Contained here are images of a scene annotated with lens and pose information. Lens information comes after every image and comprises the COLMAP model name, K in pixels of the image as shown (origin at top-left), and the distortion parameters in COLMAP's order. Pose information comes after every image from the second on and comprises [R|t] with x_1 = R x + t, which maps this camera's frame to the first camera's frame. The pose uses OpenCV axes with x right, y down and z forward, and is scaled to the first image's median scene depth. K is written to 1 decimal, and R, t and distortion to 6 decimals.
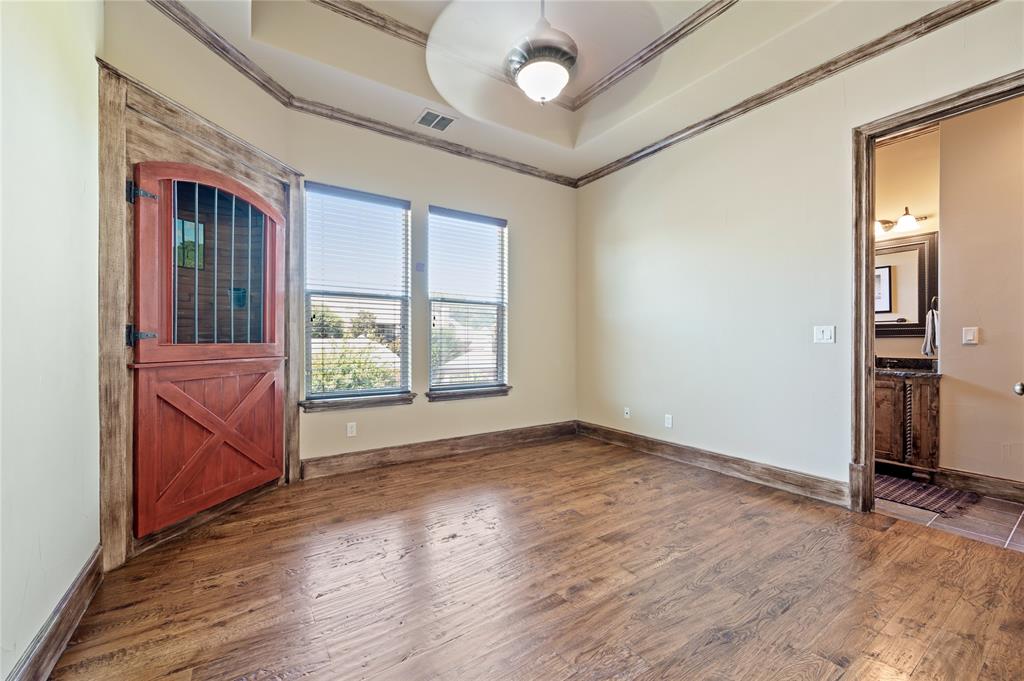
lens RADIAL K [[405.8, 0, 510.0], [0, 405.8, 341.8], [0, 0, 1]] dist [-0.004513, -0.000288]
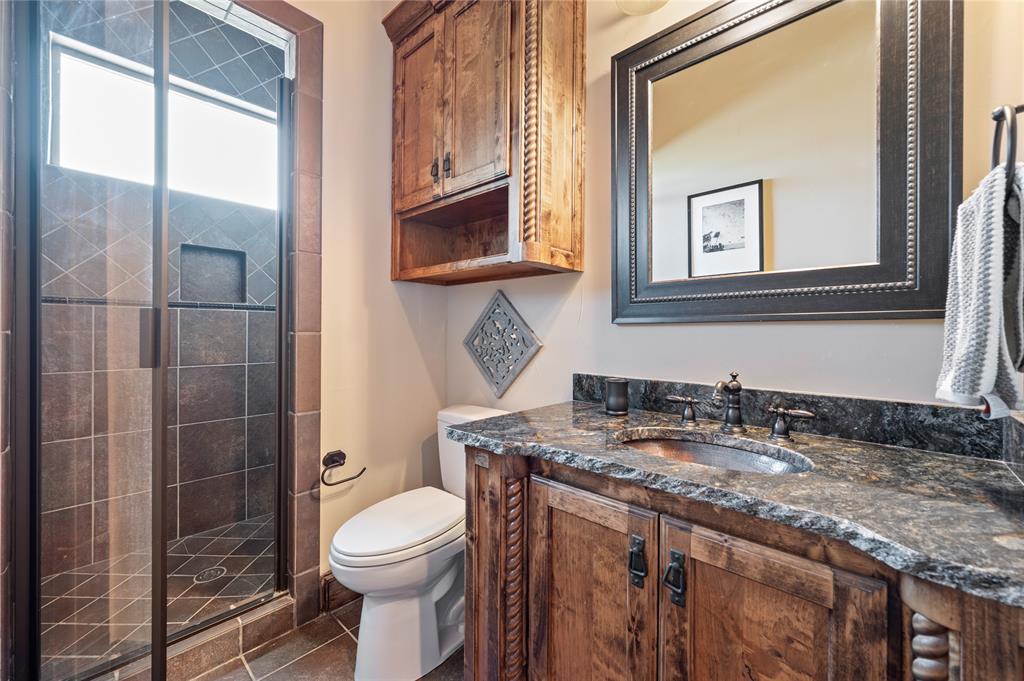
lens RADIAL K [[405.8, 0, 514.5], [0, 405.8, 336.1], [0, 0, 1]] dist [-0.004513, -0.000288]
pose [[0.973113, 0.000857, 0.230328, 0.809850], [-0.002312, 0.999979, 0.006047, 0.008354], [-0.230318, -0.006417, 0.973094, 0.890751]]
